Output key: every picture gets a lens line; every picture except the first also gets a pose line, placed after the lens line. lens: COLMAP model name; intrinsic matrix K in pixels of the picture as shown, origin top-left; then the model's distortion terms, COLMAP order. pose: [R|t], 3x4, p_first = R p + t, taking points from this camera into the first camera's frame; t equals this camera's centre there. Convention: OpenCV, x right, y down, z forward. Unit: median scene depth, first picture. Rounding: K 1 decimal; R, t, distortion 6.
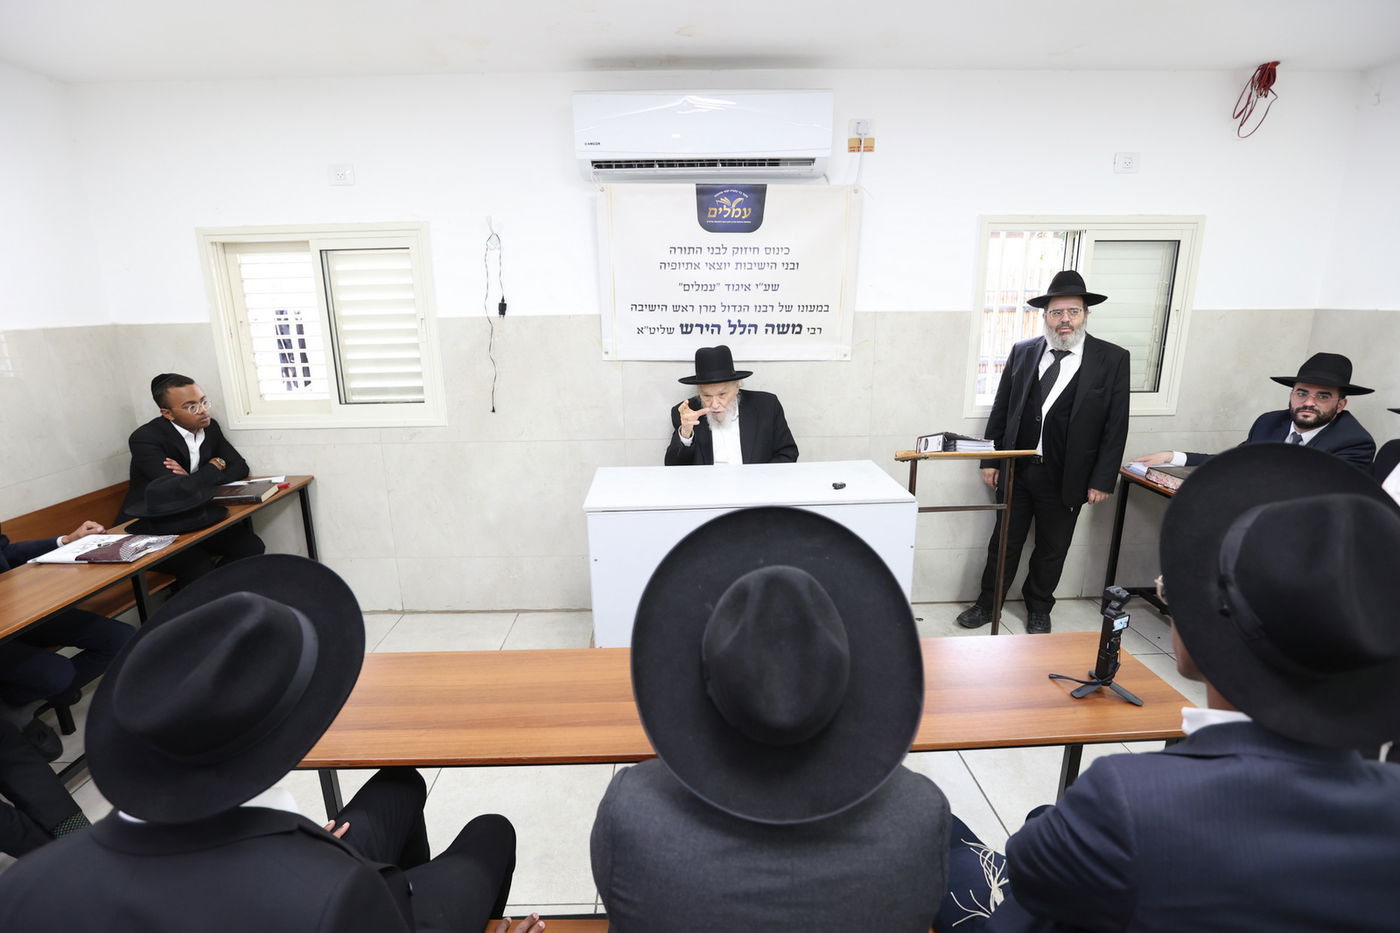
lens RADIAL K [[649.1, 0, 686.4], [0, 649.1, 428.1], [0, 0, 1]] dist [-0.036095, 0.007526]
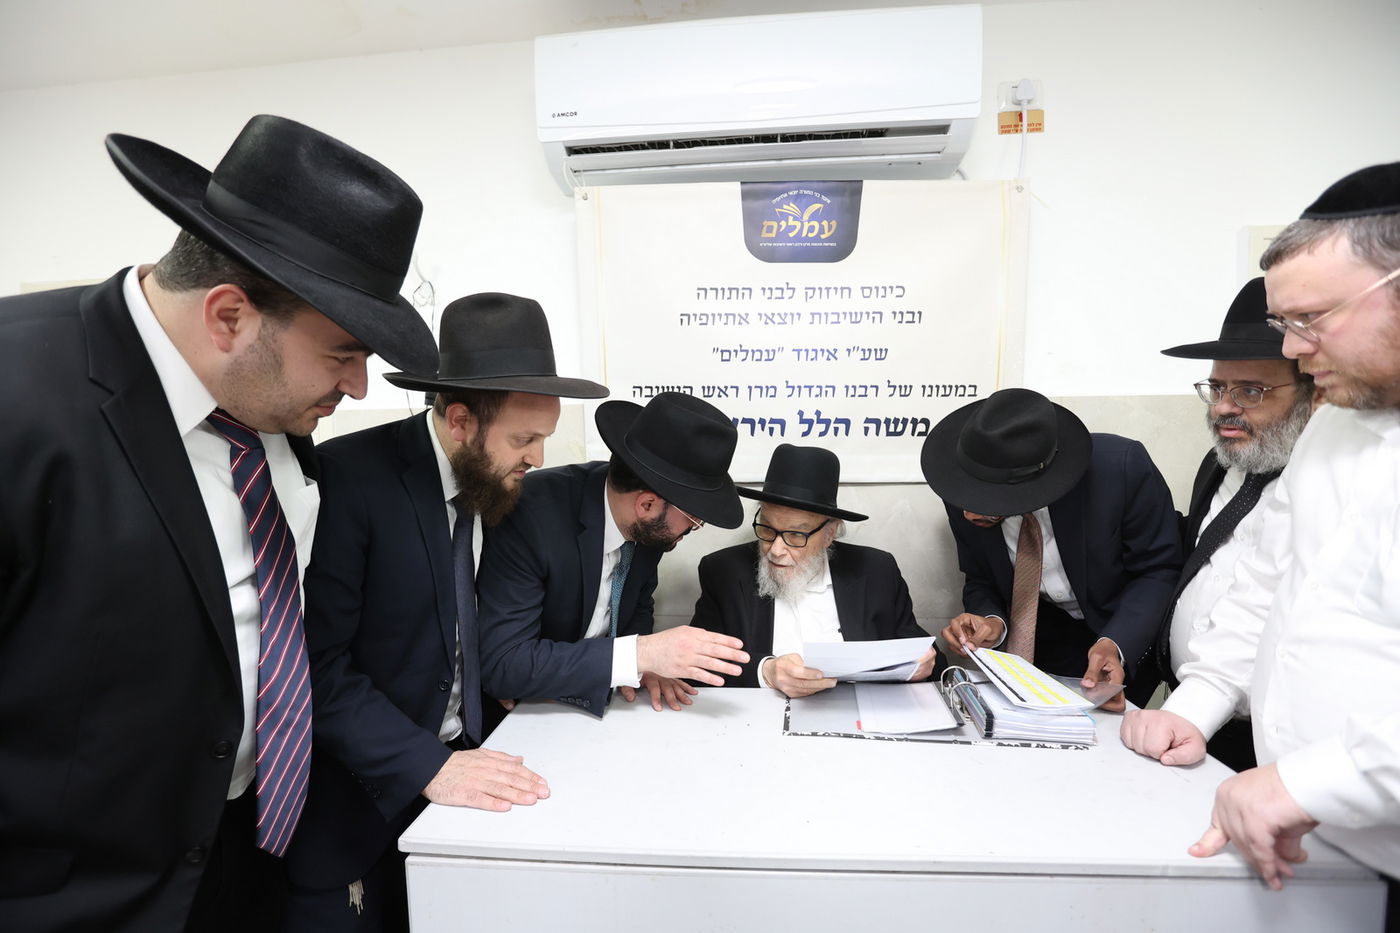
lens RADIAL K [[649.1, 0, 696.8], [0, 649.1, 455.8], [0, 0, 1]] dist [-0.036095, 0.007526]
pose [[0.994589, 0.003620, -0.103828, 0.035232], [-0.021723, 0.984549, -0.173759, -0.026291], [0.101595, 0.175075, 0.979299, 0.442228]]
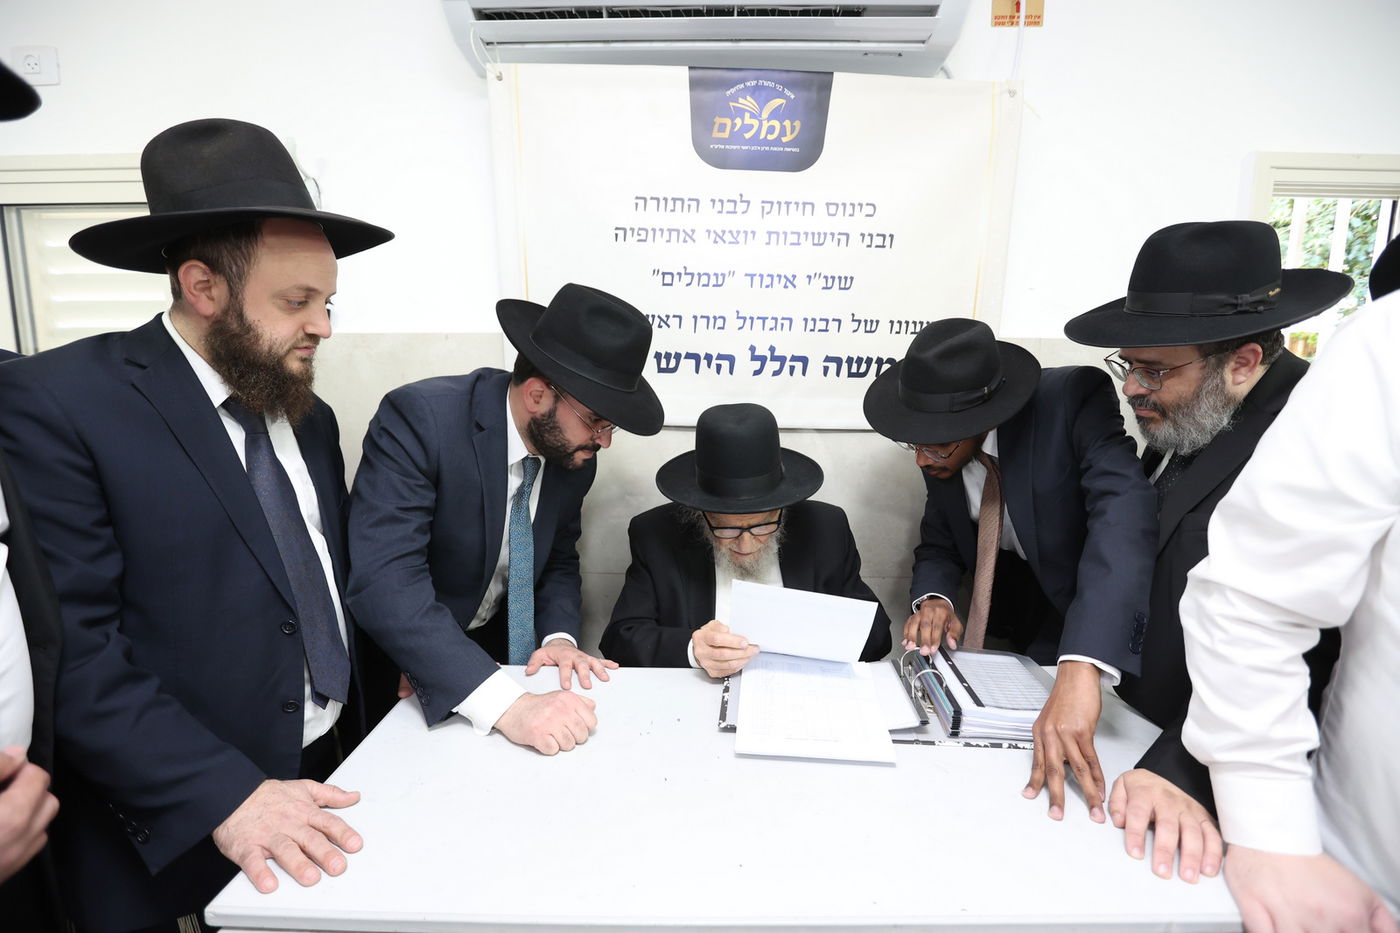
lens RADIAL K [[649.1, 0, 699.7], [0, 649.1, 456.1], [0, 0, 1]] dist [-0.036095, 0.007526]
pose [[0.999224, 0.026191, -0.029404, 0.043192], [-0.028222, 0.997082, -0.070926, -0.045921], [0.027461, 0.071701, 0.997048, 0.512694]]
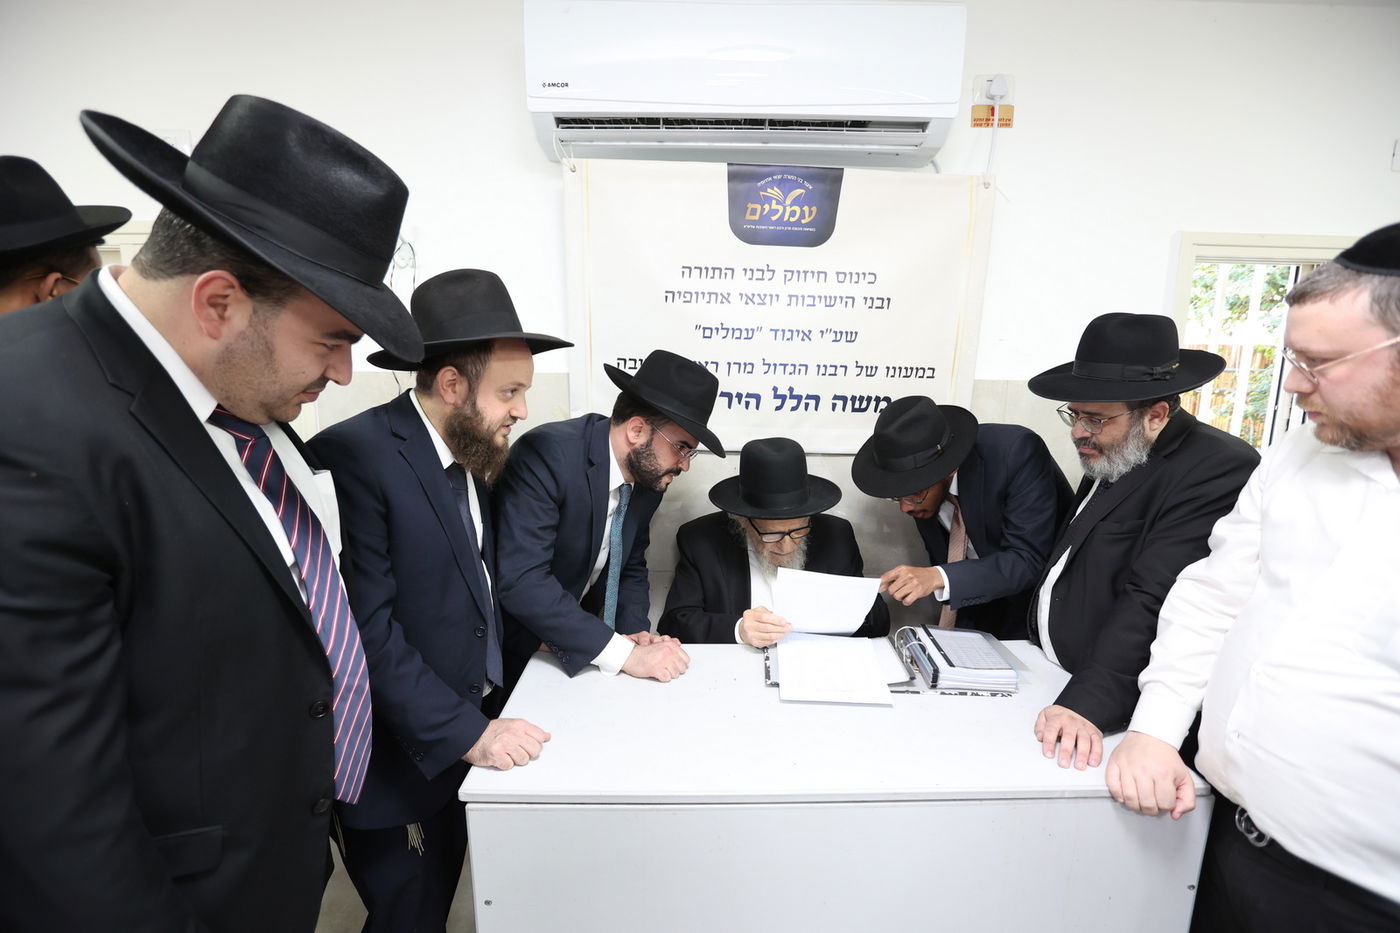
lens RADIAL K [[649.1, 0, 700.9], [0, 649.1, 462.2], [0, 0, 1]] dist [-0.036095, 0.007526]
pose [[0.999532, 0.029772, -0.007089, 0.002060], [-0.030108, 0.998123, -0.053323, -0.061118], [0.005488, 0.053512, 0.998552, 0.392394]]
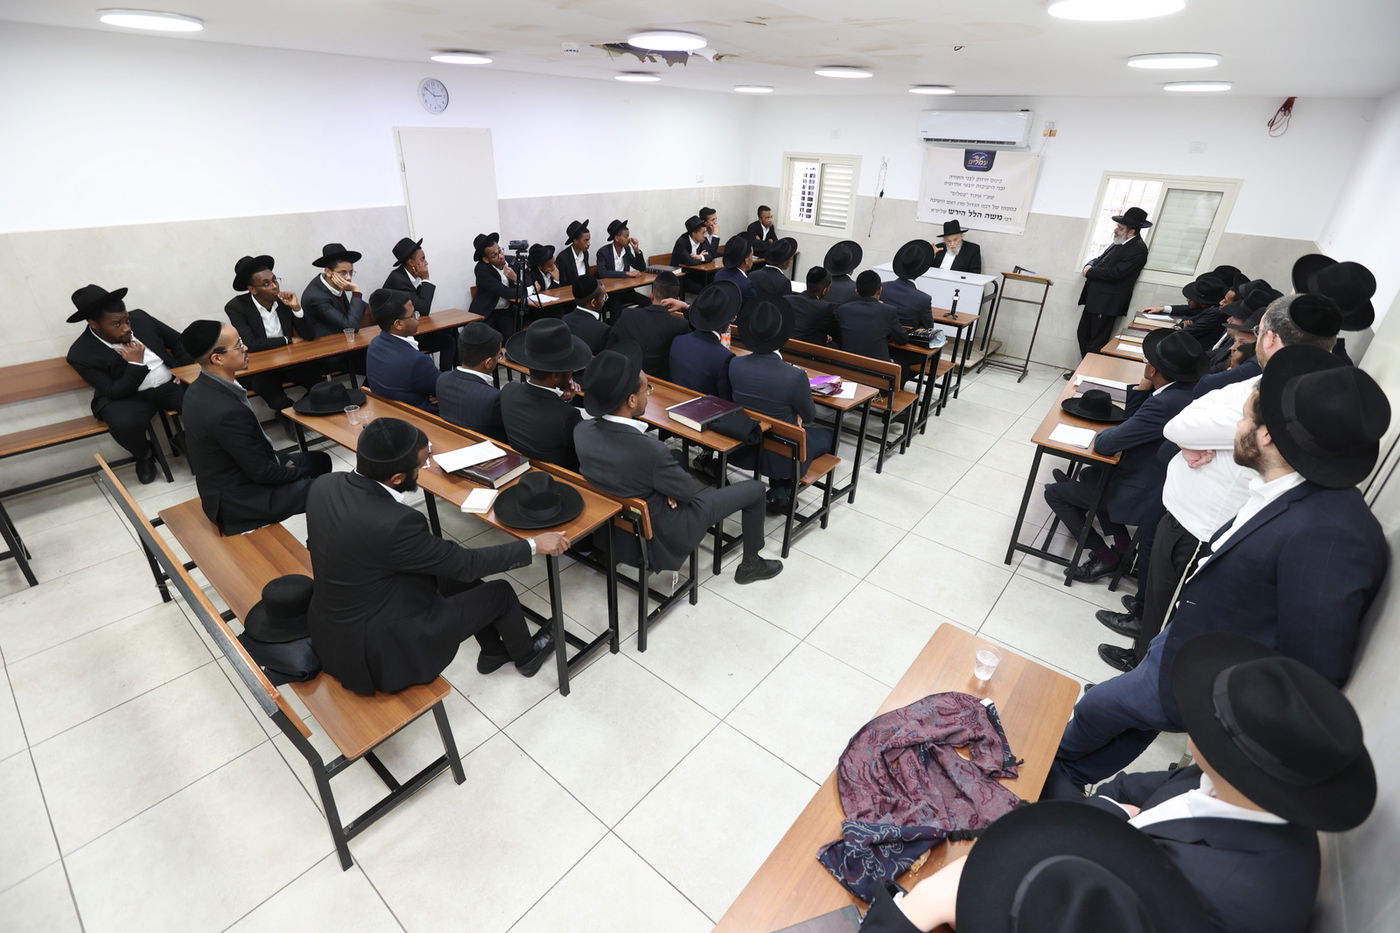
lens RADIAL K [[649.1, 0, 688.2], [0, 649.1, 457.4], [0, 0, 1]] dist [-0.036095, 0.007526]
pose [[0.760319, 0.327079, -0.561190, 0.903692], [-0.160180, 0.931699, 0.326004, 0.075813], [0.629490, -0.157976, 0.760780, -1.576495]]
